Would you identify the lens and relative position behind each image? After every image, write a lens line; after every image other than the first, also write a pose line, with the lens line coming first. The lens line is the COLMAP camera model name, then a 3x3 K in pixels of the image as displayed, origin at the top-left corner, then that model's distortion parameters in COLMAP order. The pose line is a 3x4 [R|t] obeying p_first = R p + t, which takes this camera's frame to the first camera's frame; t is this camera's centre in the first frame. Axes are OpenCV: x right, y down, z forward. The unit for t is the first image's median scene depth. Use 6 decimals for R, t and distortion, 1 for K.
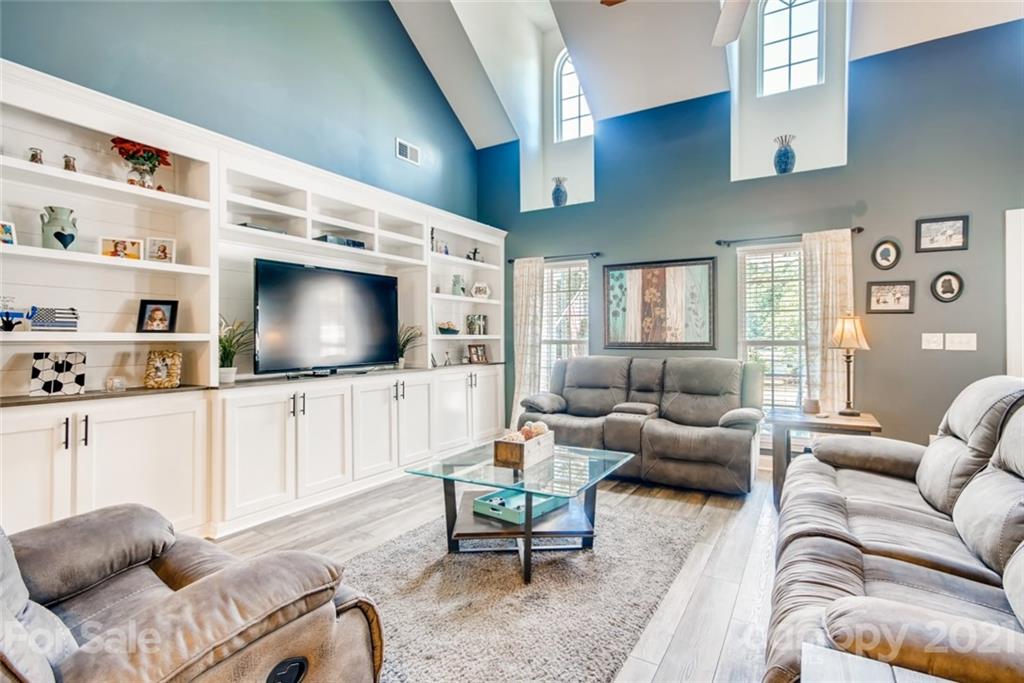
lens RADIAL K [[505.5, 0, 530.1], [0, 505.5, 341.0], [0, 0, 1]] dist [-0.000168, 0.011163]
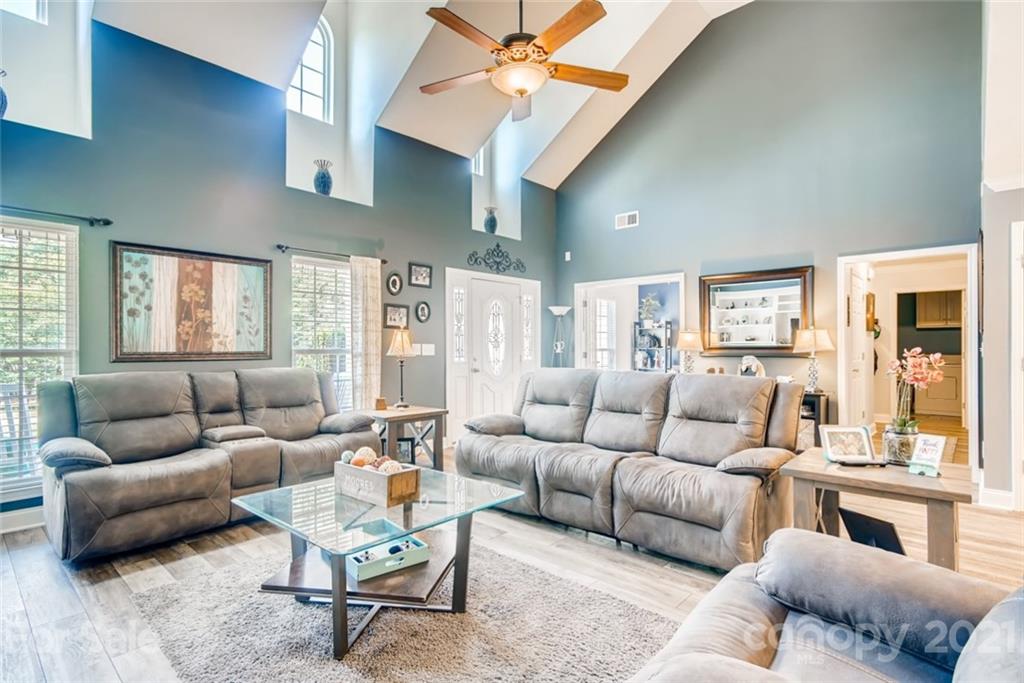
lens RADIAL K [[505.5, 0, 509.7], [0, 505.5, 348.8], [0, 0, 1]] dist [-0.000168, 0.011163]
pose [[0.230181, -0.003329, 0.973142, -0.435290], [0.004261, 0.999988, 0.002413, -0.002344], [-0.973138, 0.003591, 0.230193, 0.342508]]
